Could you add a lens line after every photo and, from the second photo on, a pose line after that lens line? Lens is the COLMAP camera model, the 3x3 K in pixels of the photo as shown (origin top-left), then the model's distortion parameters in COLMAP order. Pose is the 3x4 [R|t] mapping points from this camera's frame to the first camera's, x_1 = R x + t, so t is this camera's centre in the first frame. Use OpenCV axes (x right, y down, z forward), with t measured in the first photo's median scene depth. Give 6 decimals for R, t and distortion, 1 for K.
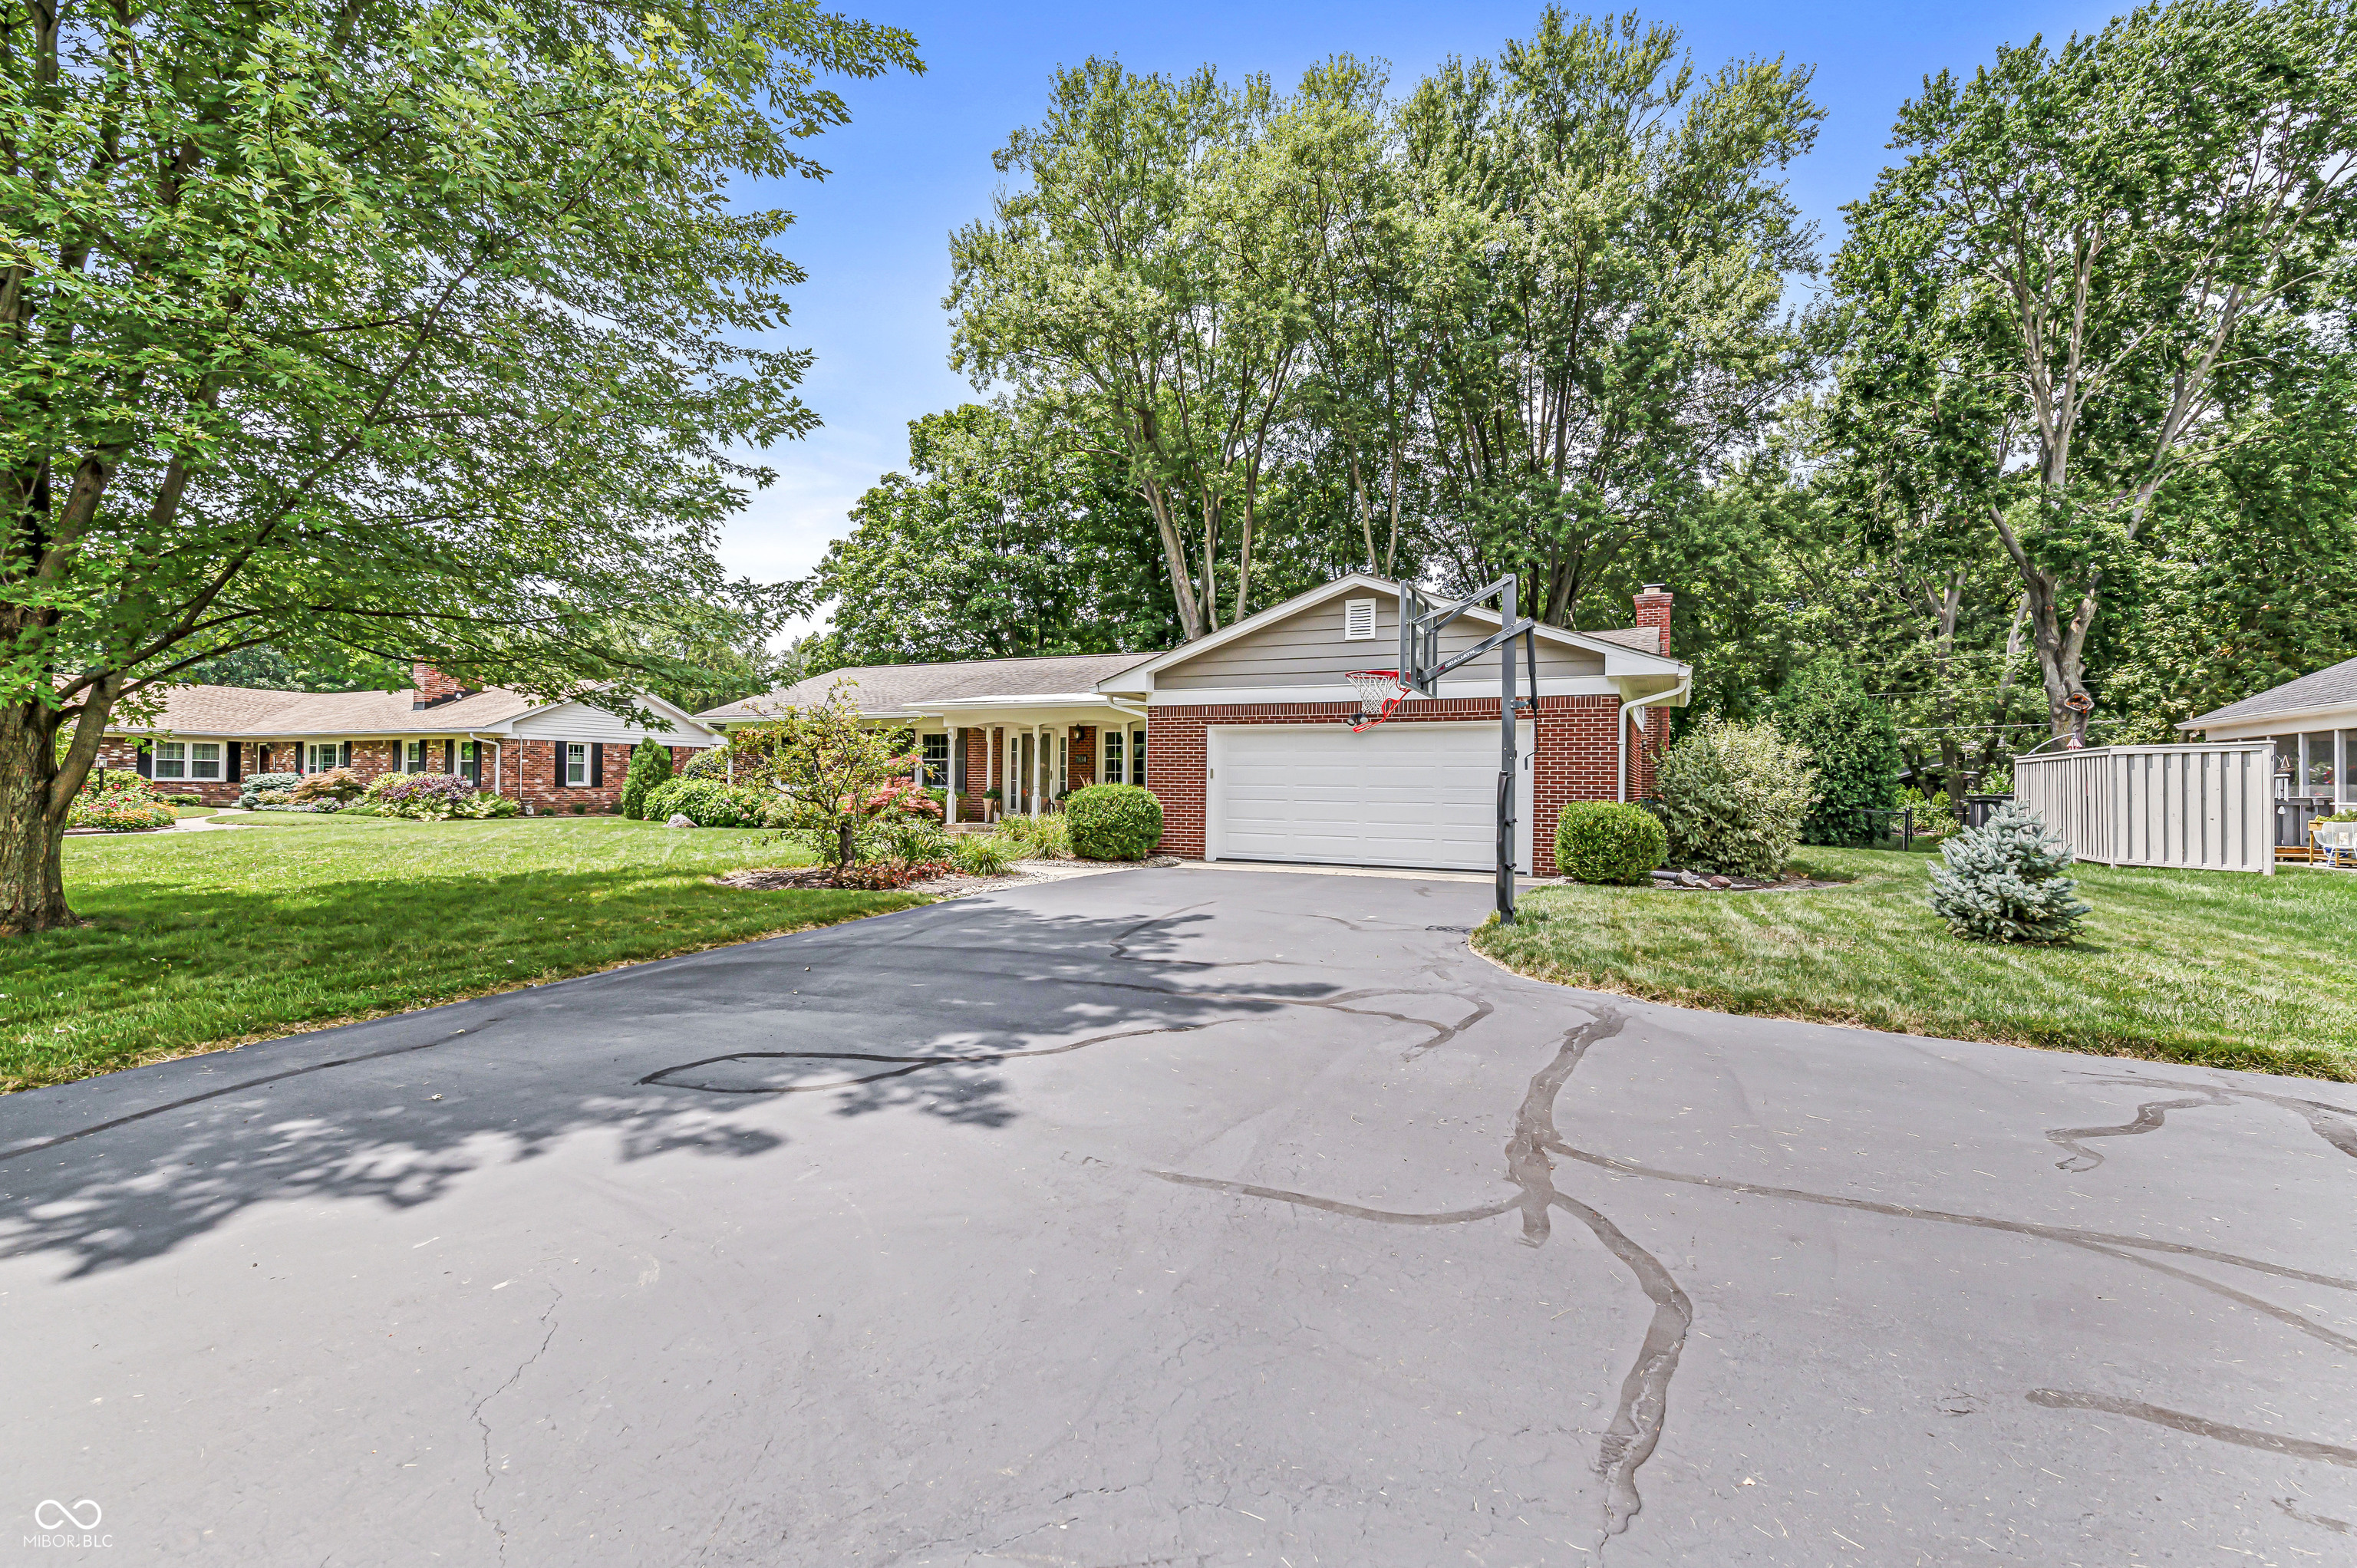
lens RADIAL K [[1034.2, 0, 1178.8], [0, 1034.2, 770.9], [0, 0, 1]] dist [0.000776, 0.000358]
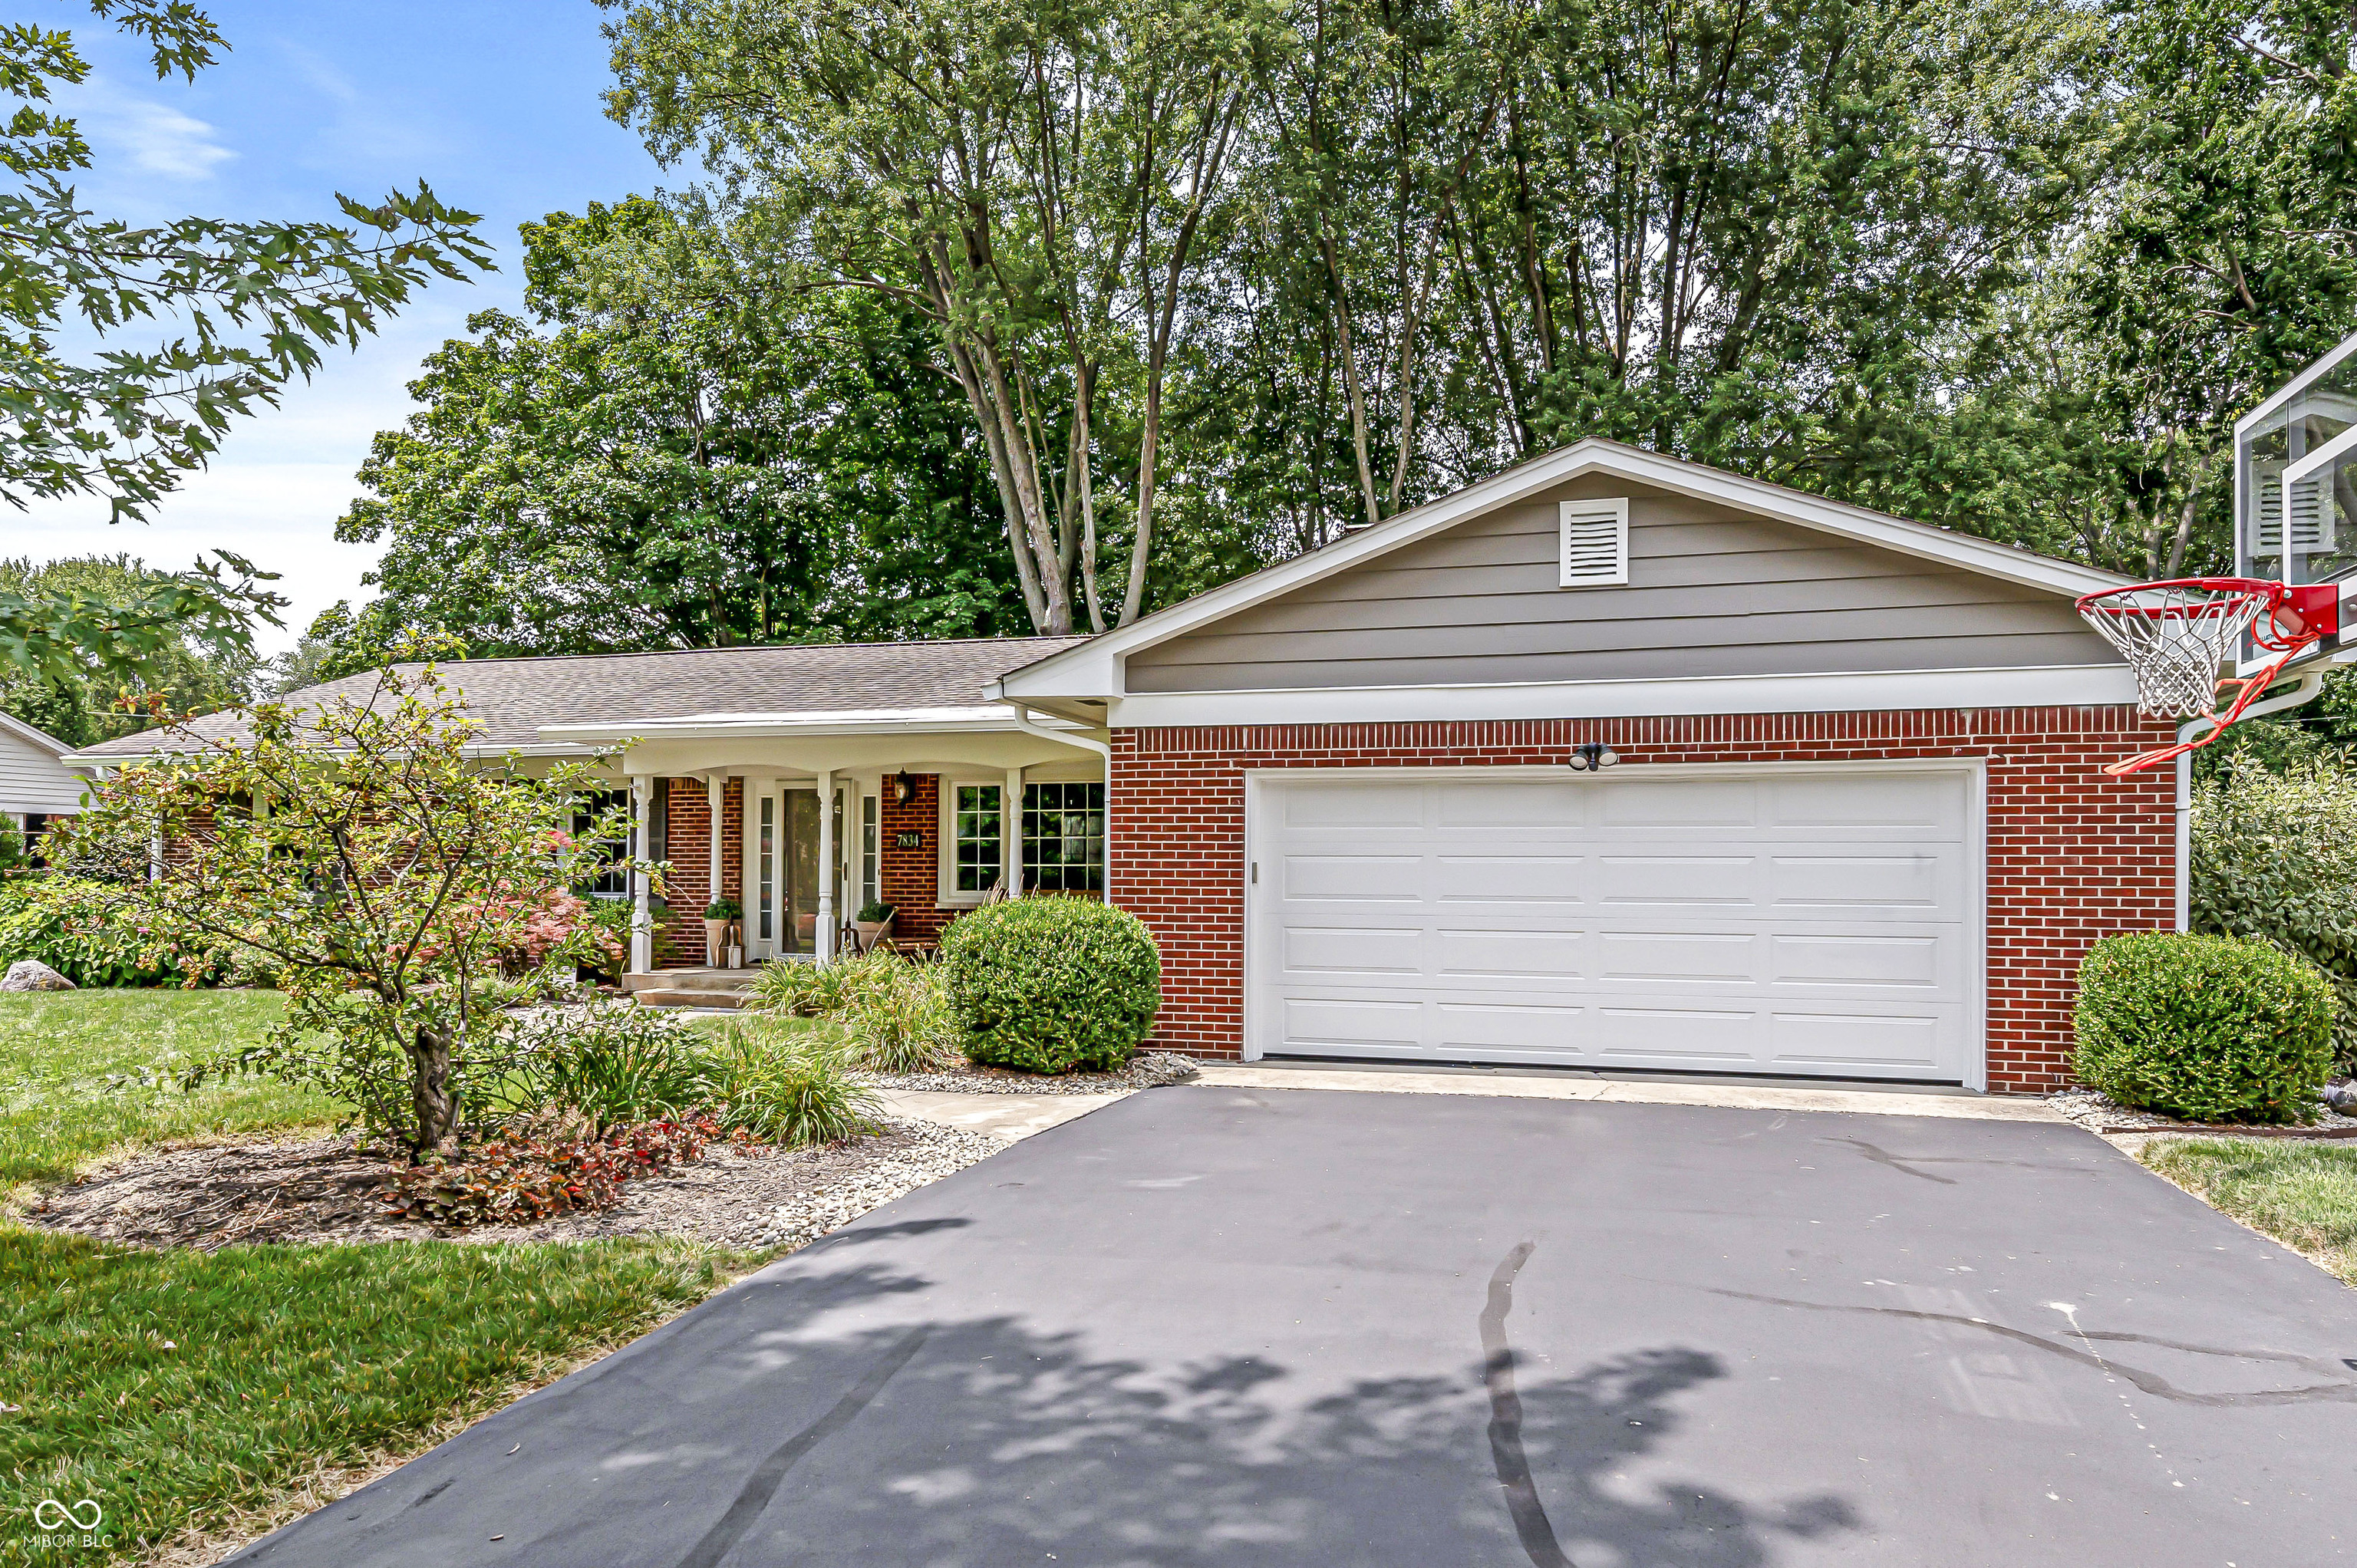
lens RADIAL K [[1569.3, 0, 1187.2], [0, 1569.3, 839.5], [0, 0, 1]] dist [0.002683, -0.003465]
pose [[0.987783, -0.003684, 0.155789, -0.075830], [0.004712, 0.999969, -0.006230, -0.005819], [-0.155762, 0.006887, 0.987771, 0.215051]]
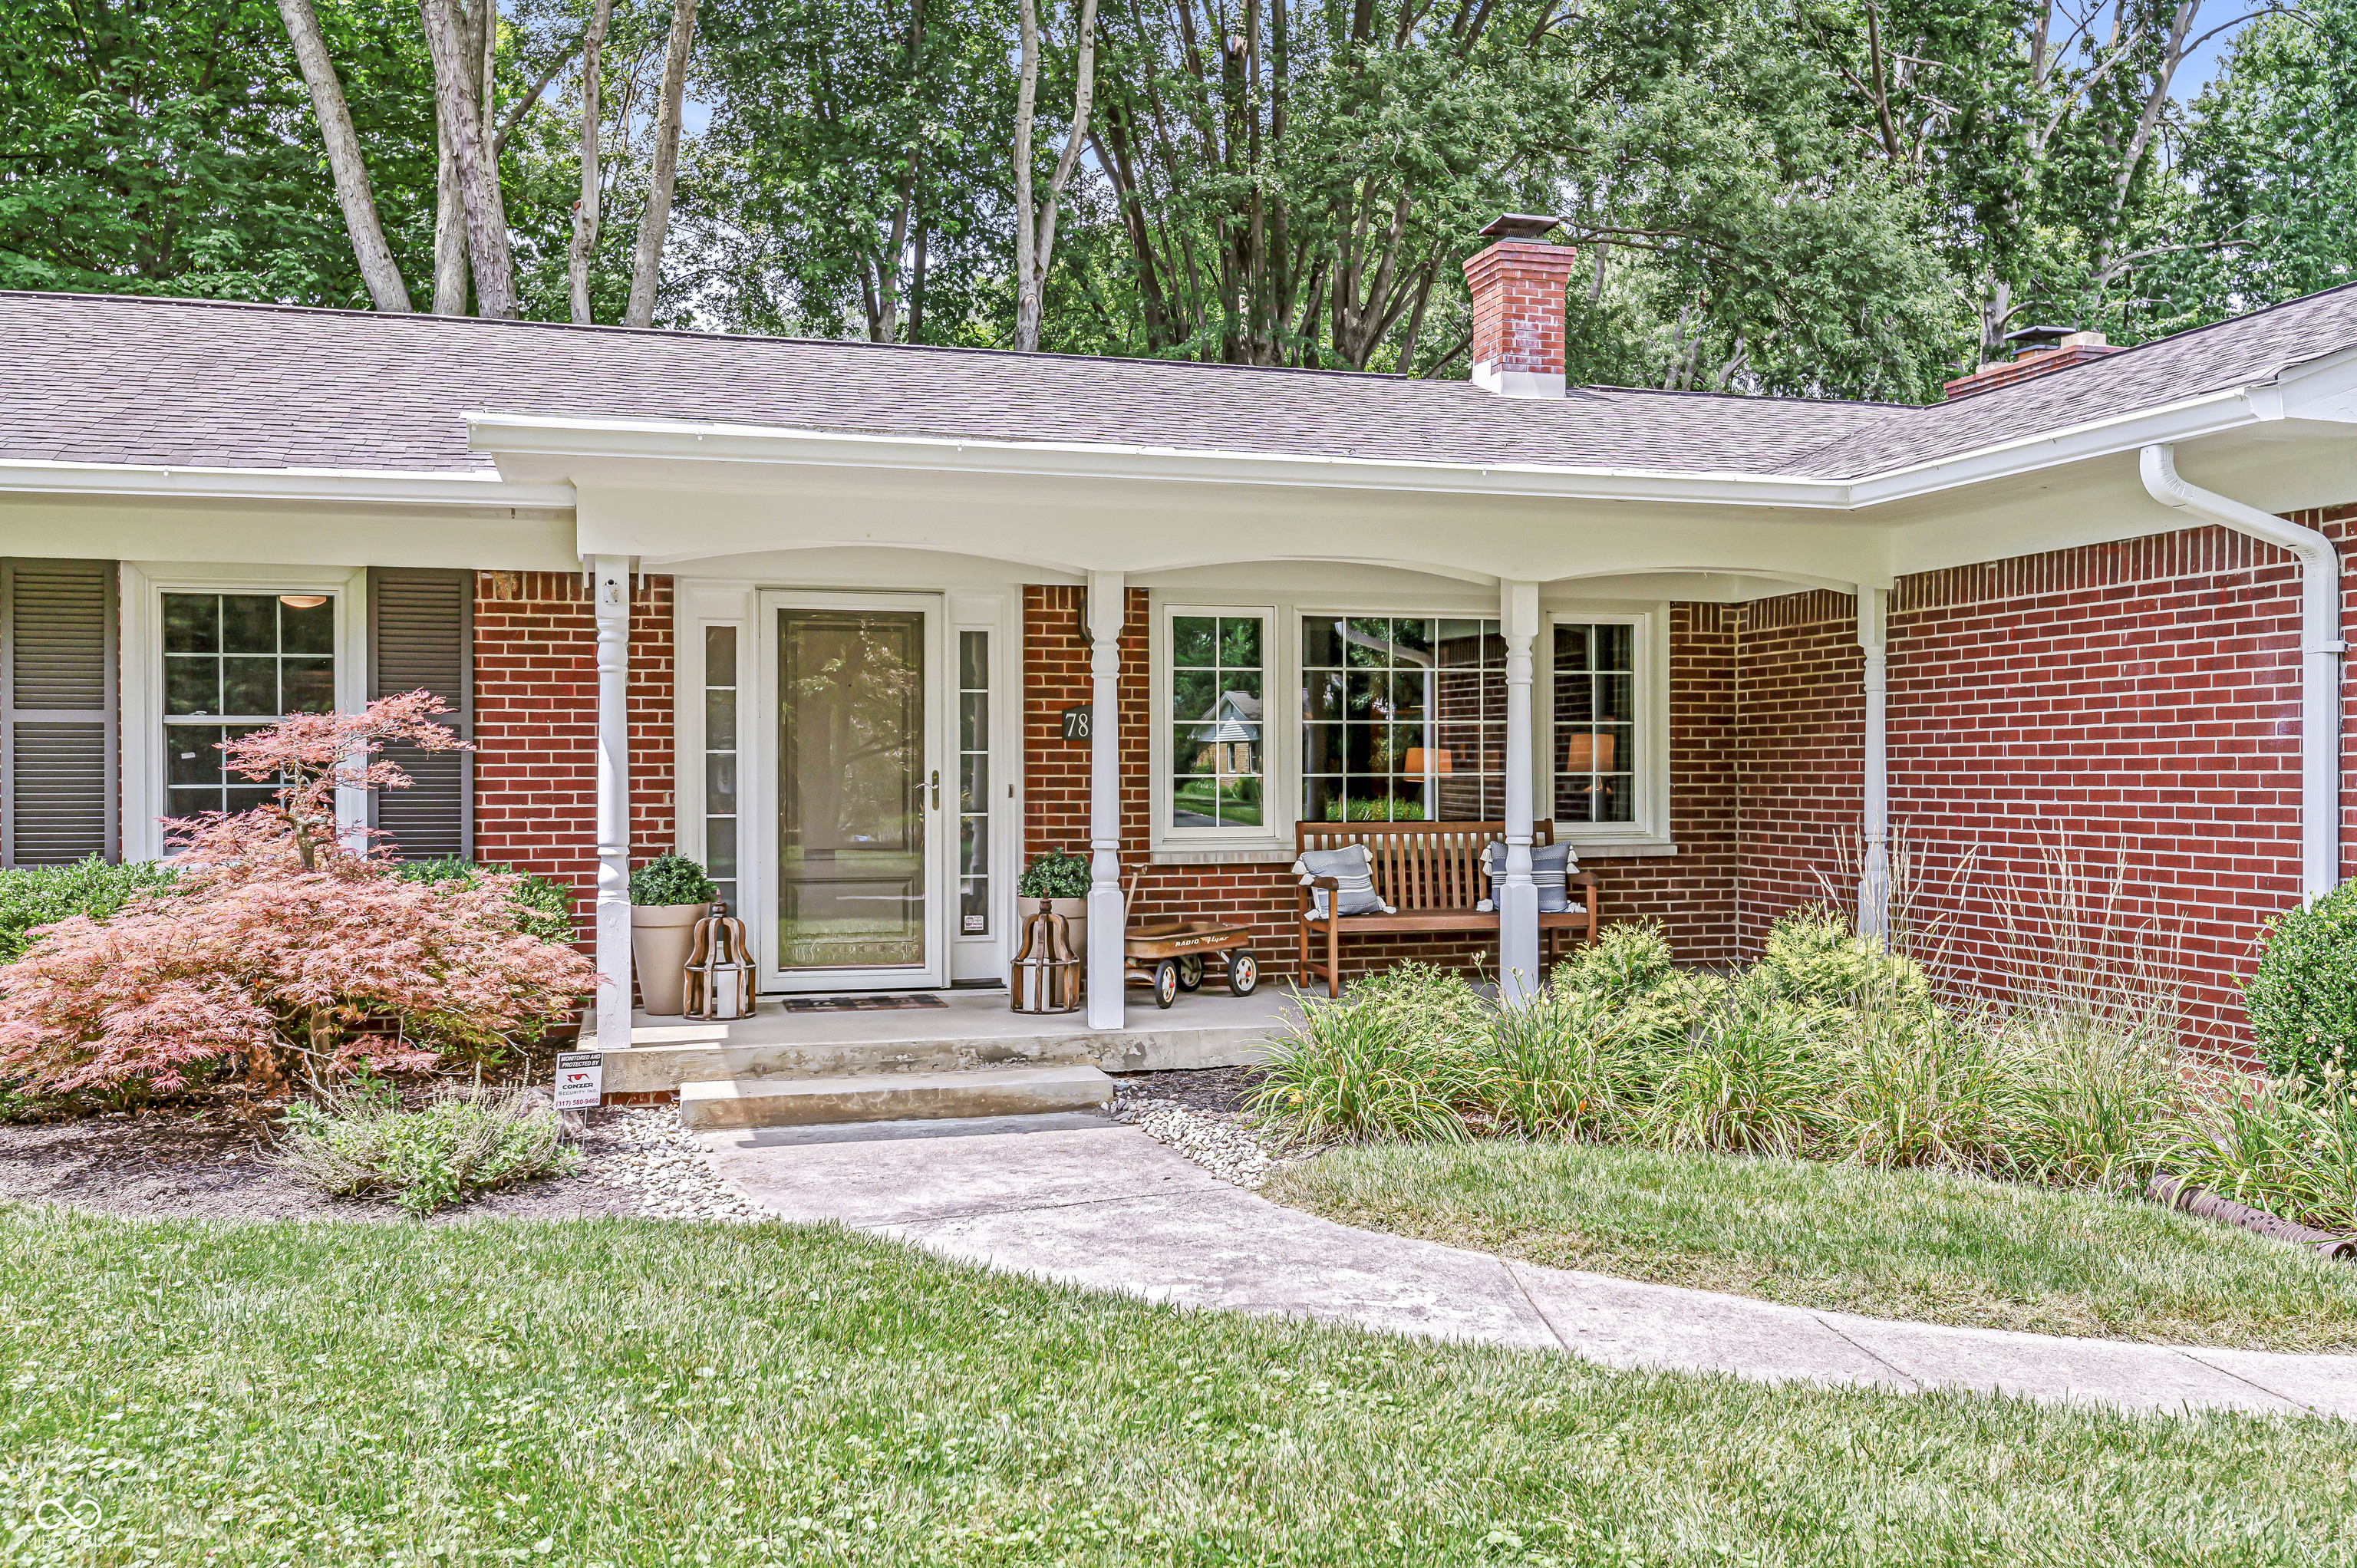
lens RADIAL K [[1983.2, 0, 1178.5], [0, 1983.2, 784.0], [0, 0, 1]] dist [0.003867, -0.004541]
pose [[0.748861, -0.017498, 0.662496, -0.370193], [0.001047, 0.999681, 0.025220, -0.008370], [-0.662727, -0.018192, 0.748640, 0.607914]]
